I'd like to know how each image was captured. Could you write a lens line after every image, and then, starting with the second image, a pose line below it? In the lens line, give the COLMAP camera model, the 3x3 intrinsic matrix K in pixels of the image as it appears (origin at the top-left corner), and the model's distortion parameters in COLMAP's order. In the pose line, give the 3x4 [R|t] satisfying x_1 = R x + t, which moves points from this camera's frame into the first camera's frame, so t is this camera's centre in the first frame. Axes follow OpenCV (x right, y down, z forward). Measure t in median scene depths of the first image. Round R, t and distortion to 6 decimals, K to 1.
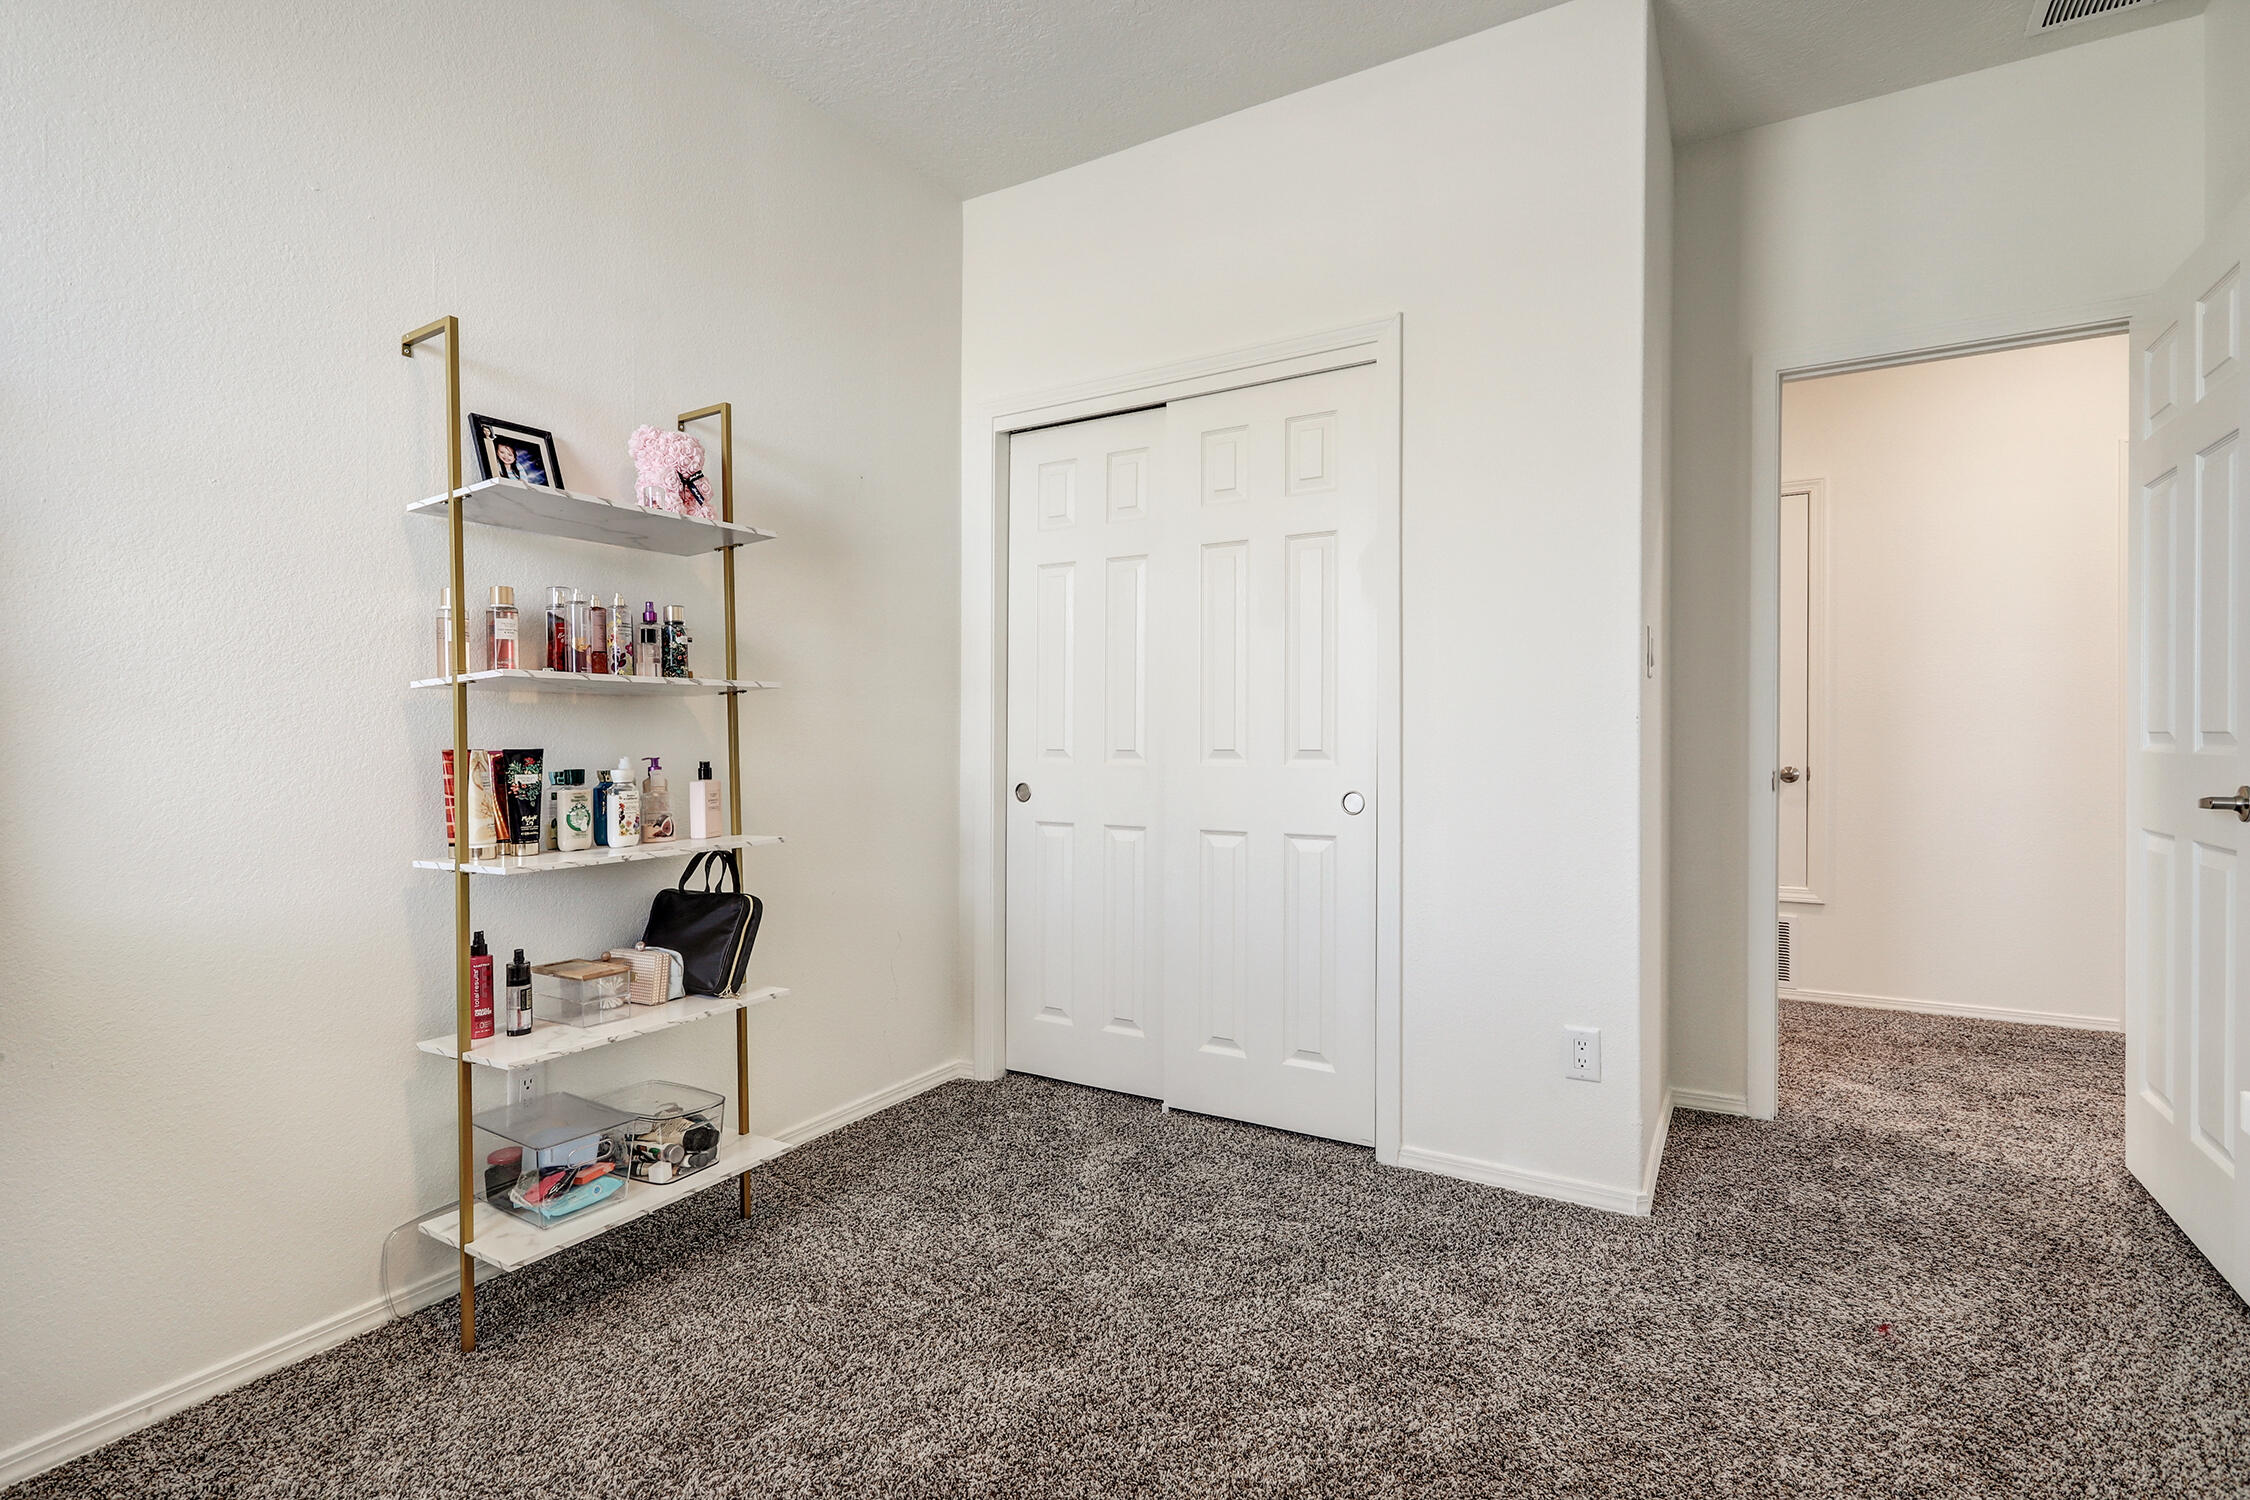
lens RADIAL K [[1080.5, 0, 1128.8], [0, 1080.5, 750.4], [0, 0, 1]] dist [-0.008310, 0.003694]
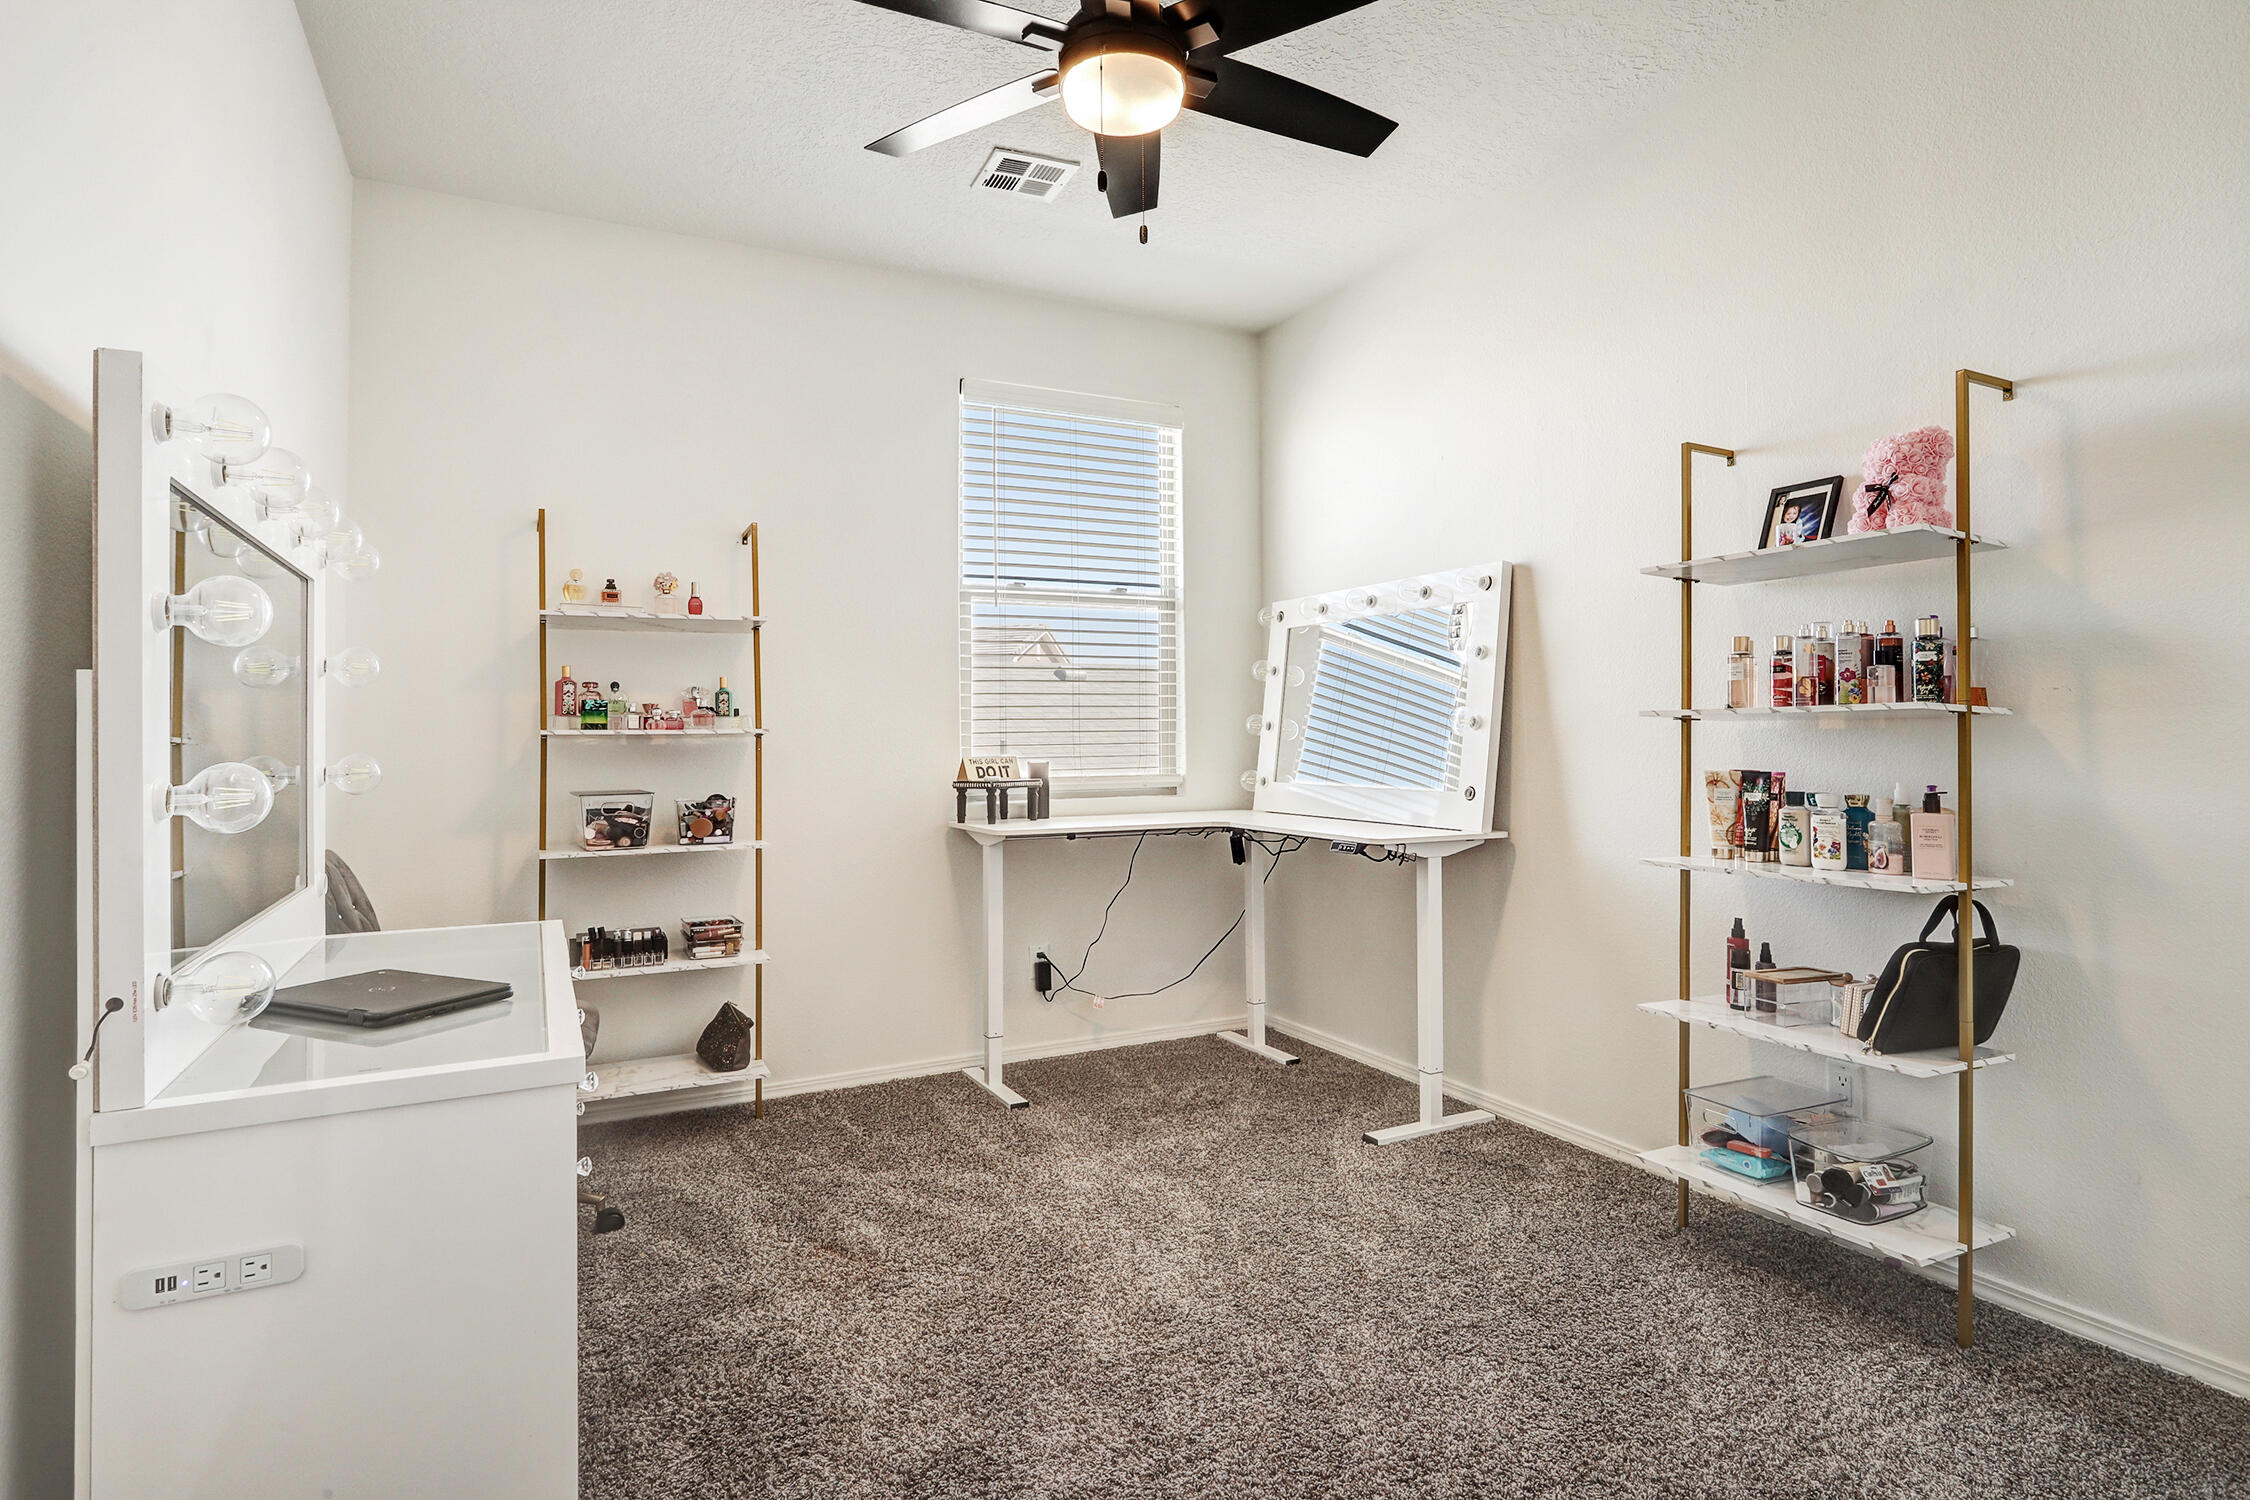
lens RADIAL K [[1156.5, 0, 1129.2], [0, 1156.5, 742.0], [0, 0, 1]] dist [-0.016499, 0.004659]
pose [[-0.555133, -0.000600, -0.831761, 0.825574], [-0.005569, 0.999980, 0.002996, -0.031949], [0.831743, 0.006295, -0.555125, 1.077765]]
